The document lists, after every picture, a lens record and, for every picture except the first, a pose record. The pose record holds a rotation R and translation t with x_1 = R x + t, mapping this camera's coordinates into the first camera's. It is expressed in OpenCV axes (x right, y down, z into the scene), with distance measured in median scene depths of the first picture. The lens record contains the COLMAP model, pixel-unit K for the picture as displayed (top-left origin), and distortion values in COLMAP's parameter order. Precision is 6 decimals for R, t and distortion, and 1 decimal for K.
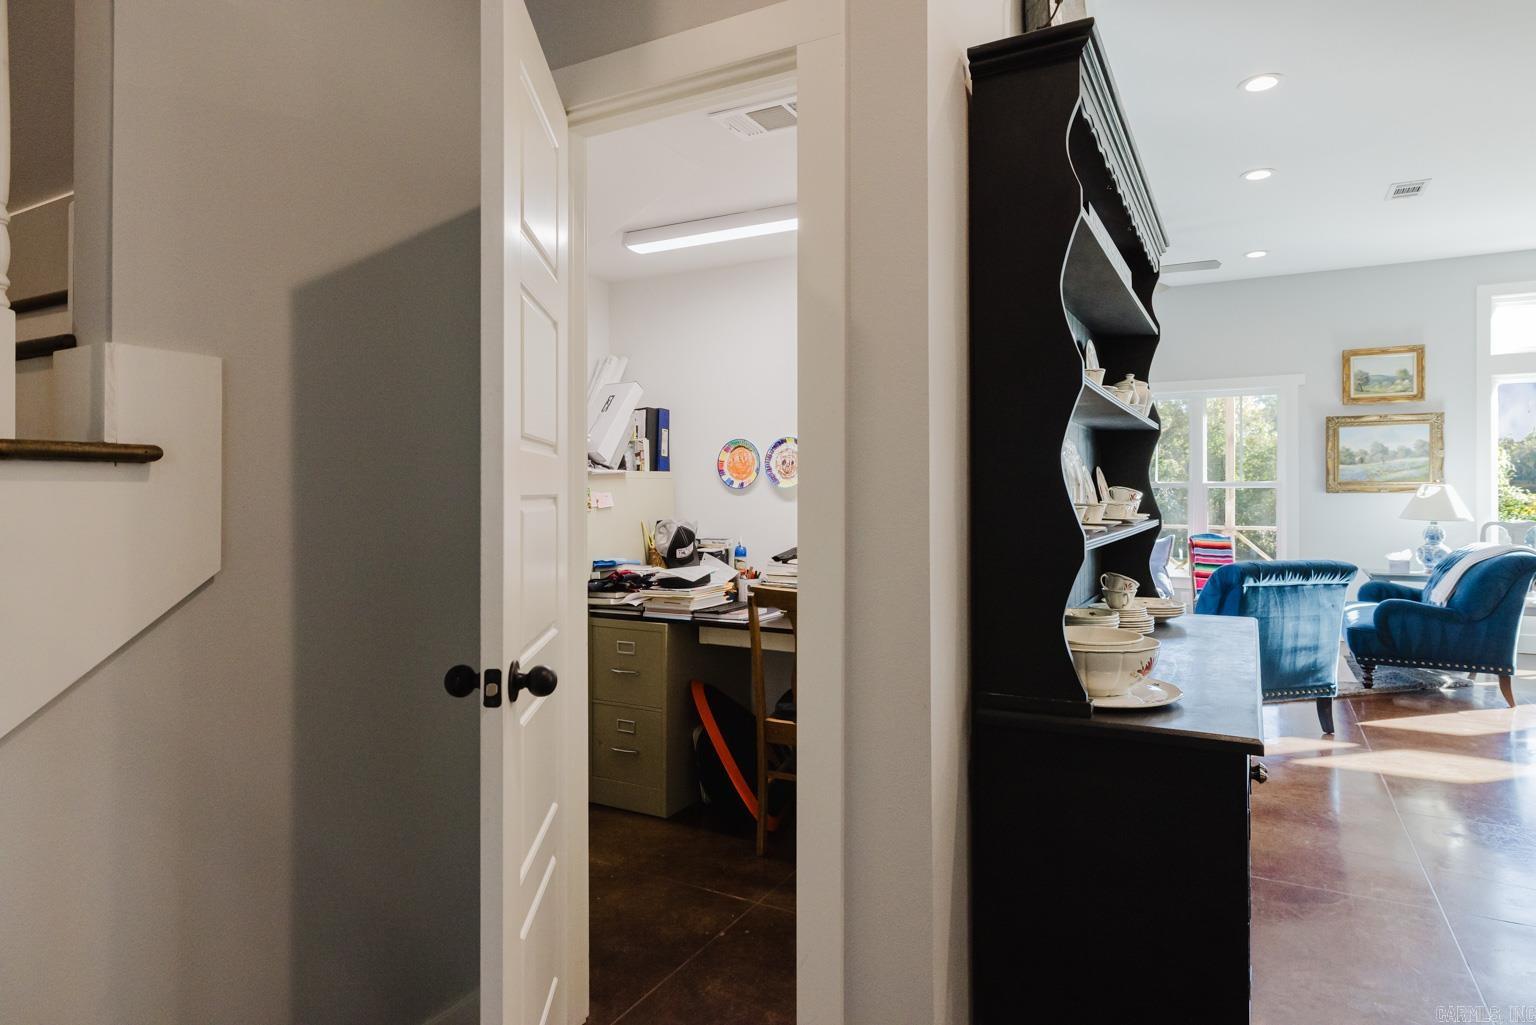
lens RADIAL K [[871.3, 0, 776.3], [0, 871.3, 502.2], [0, 0, 1]] dist [0.006023, -0.002376]
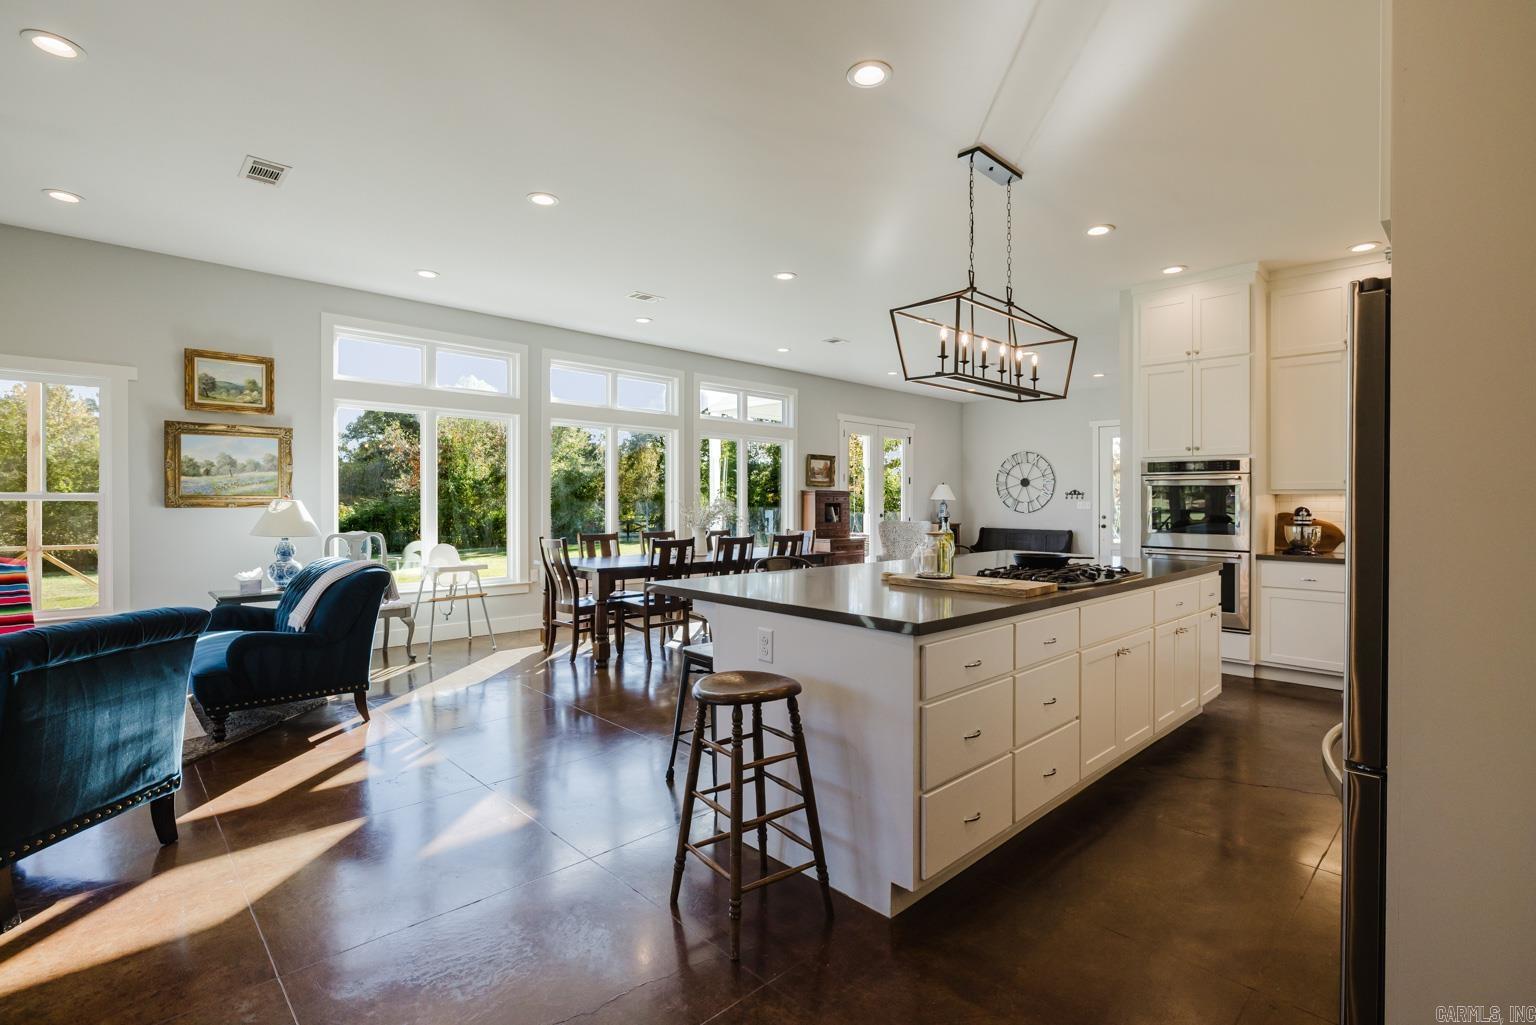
lens RADIAL K [[716.7, 0, 772.0], [0, 716.7, 502.5], [0, 0, 1]] dist [-0.004813, 0.000908]
pose [[0.299156, 0.002596, 0.954201, 0.133695], [0.005063, 0.999978, -0.004308, -0.010004], [-0.954191, 0.006120, 0.299137, 0.213118]]
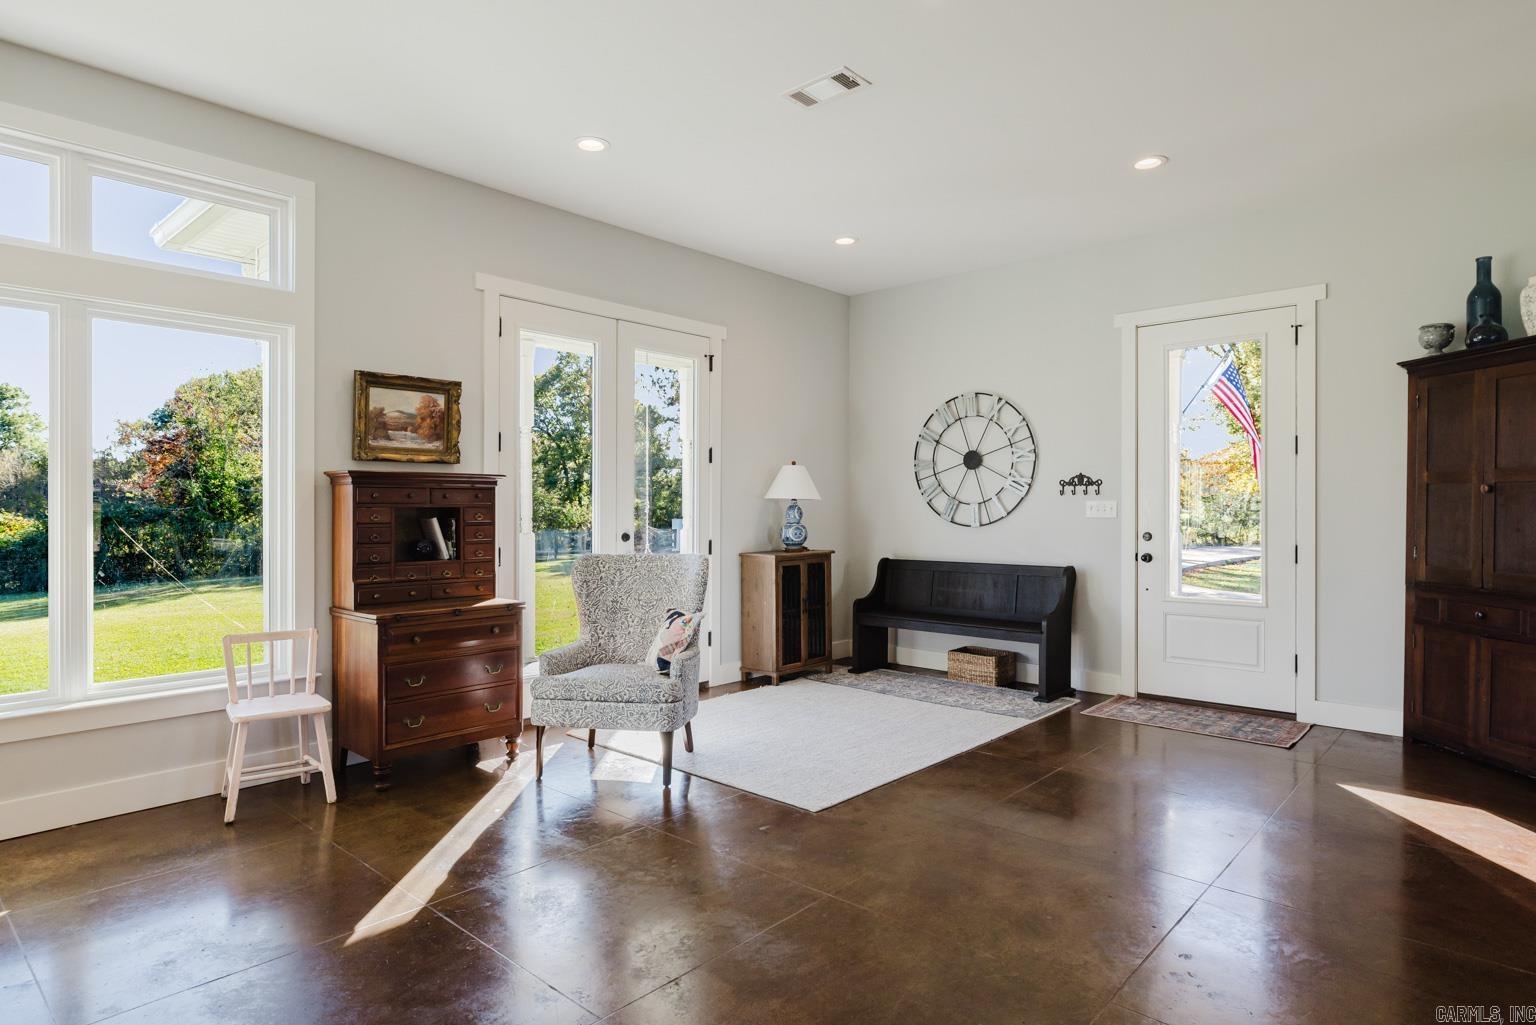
lens RADIAL K [[871.3, 0, 770.2], [0, 871.3, 509.7], [0, 0, 1]] dist [0.006023, -0.002376]
pose [[0.230080, -0.000411, 0.973172, 0.984014], [0.012363, 0.999920, -0.002501, -0.008424], [-0.973093, 0.012607, 0.230067, 0.143979]]
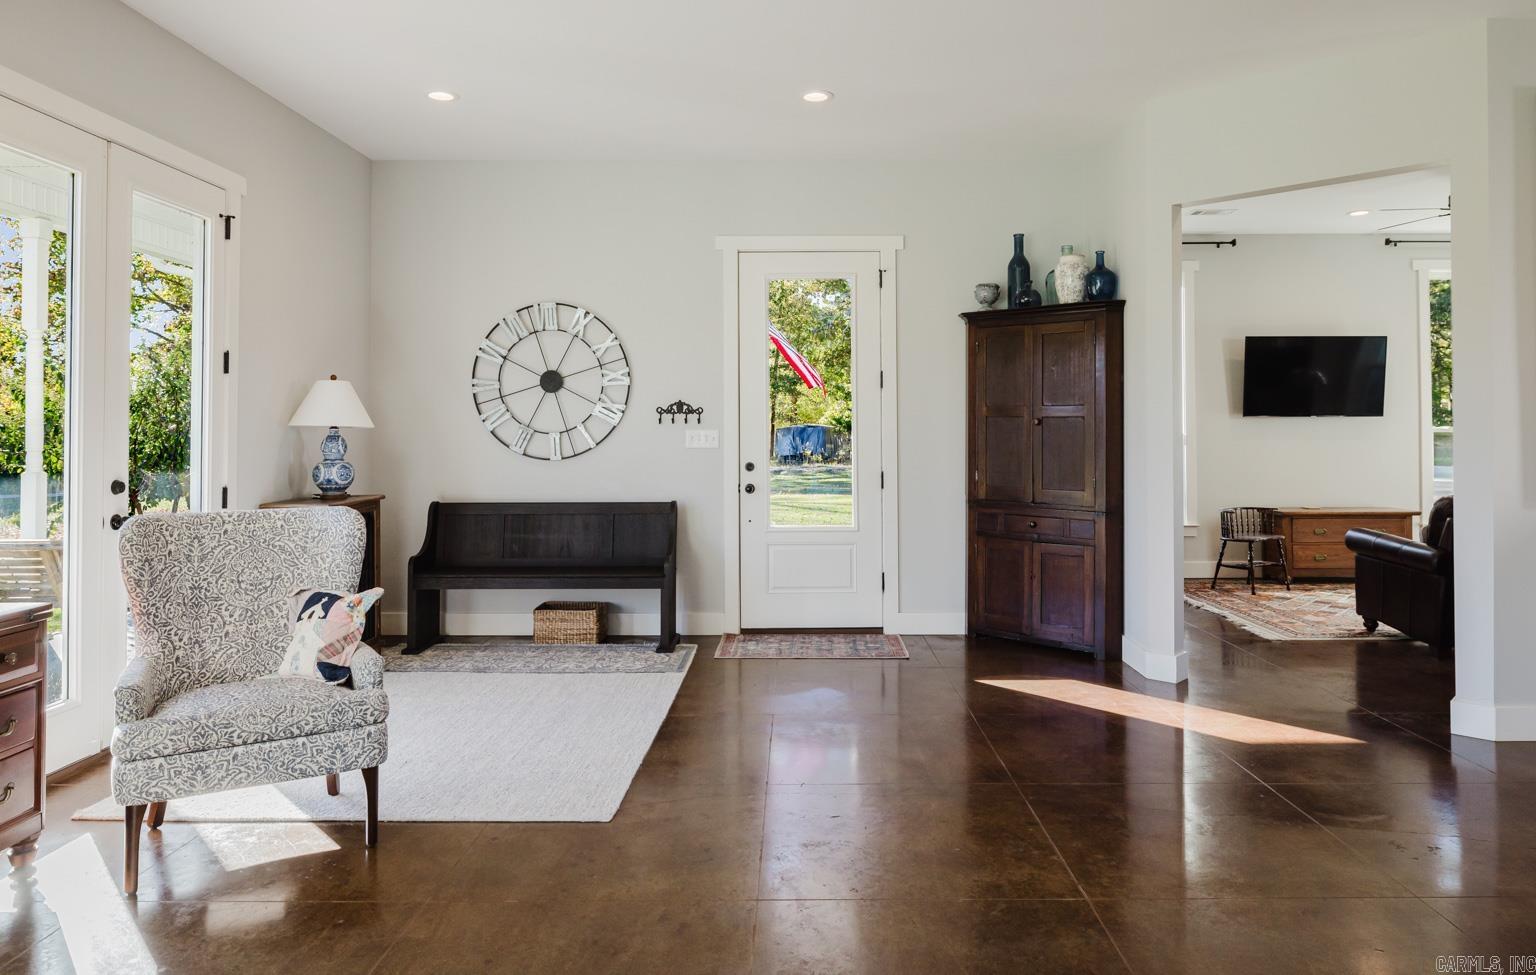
lens RADIAL K [[1007.9, 0, 822.7], [0, 1007.9, 414.1], [0, 0, 1]] dist [0.002080, 0.000471]
pose [[-0.489961, 0.019709, 0.871521, 1.023918], [0.013630, 0.999795, -0.014947, -0.014790], [-0.871638, 0.004556, -0.490130, 0.388909]]
